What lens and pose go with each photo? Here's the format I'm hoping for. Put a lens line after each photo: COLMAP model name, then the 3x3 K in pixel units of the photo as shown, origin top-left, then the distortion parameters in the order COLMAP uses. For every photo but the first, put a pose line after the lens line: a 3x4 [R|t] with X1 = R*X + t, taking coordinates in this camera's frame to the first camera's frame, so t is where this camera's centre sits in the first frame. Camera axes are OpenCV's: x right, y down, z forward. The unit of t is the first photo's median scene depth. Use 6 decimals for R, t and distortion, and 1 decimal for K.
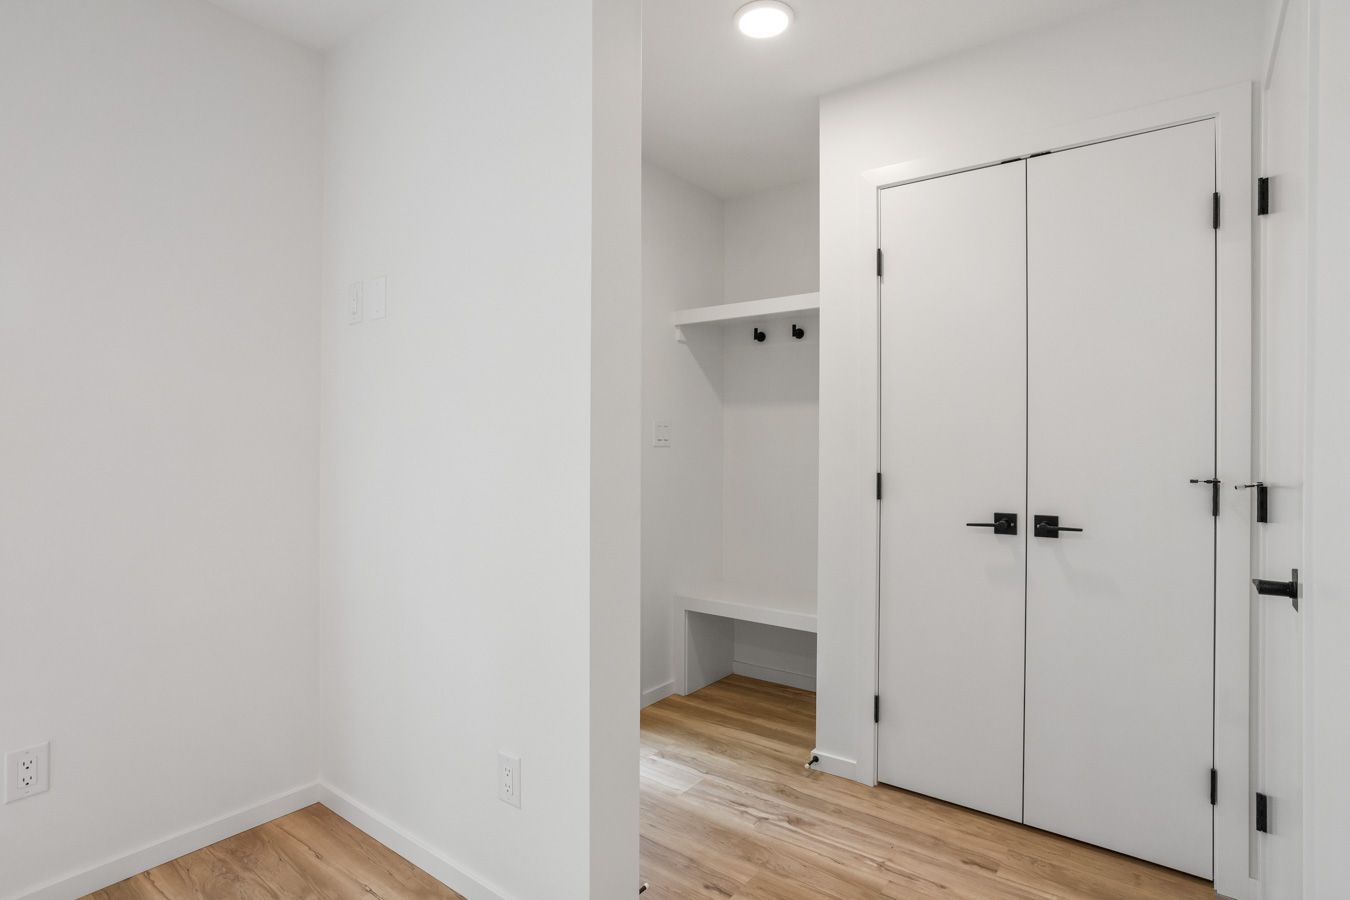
lens RADIAL K [[706.4, 0, 675.0], [0, 706.4, 450.0], [0, 0, 1]] dist [-0.021884, -0.000370]
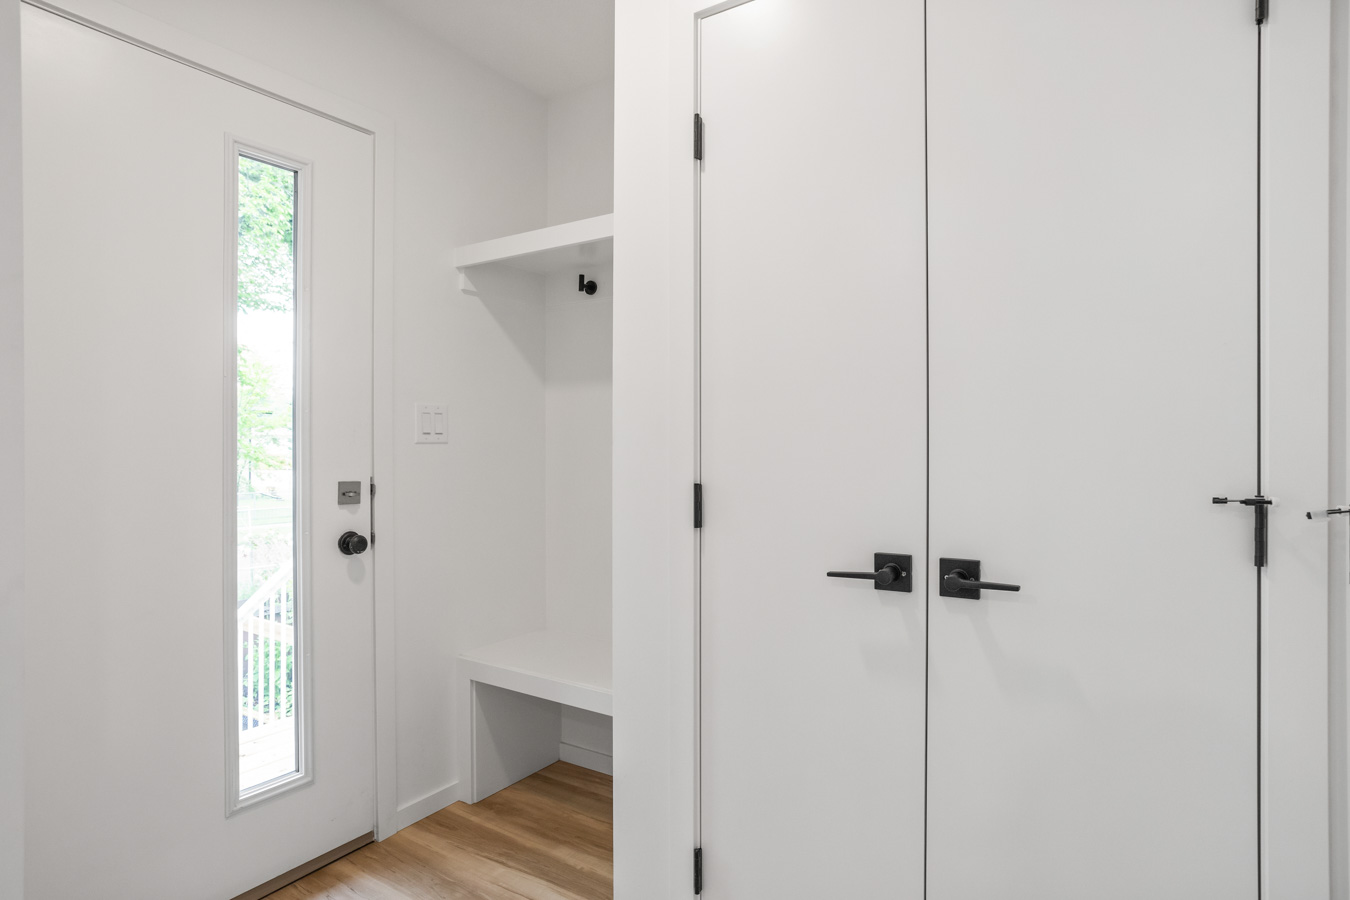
lens RADIAL K [[736.6, 0, 675.0], [0, 736.6, 450.0], [0, 0, 1]] dist [-0.018571, 0.001146]
pose [[0.998383, -0.004189, 0.056699, 0.186912], [0.004142, 0.999991, 0.000937, 0.002134], [-0.056703, -0.000701, 0.998391, 0.295057]]
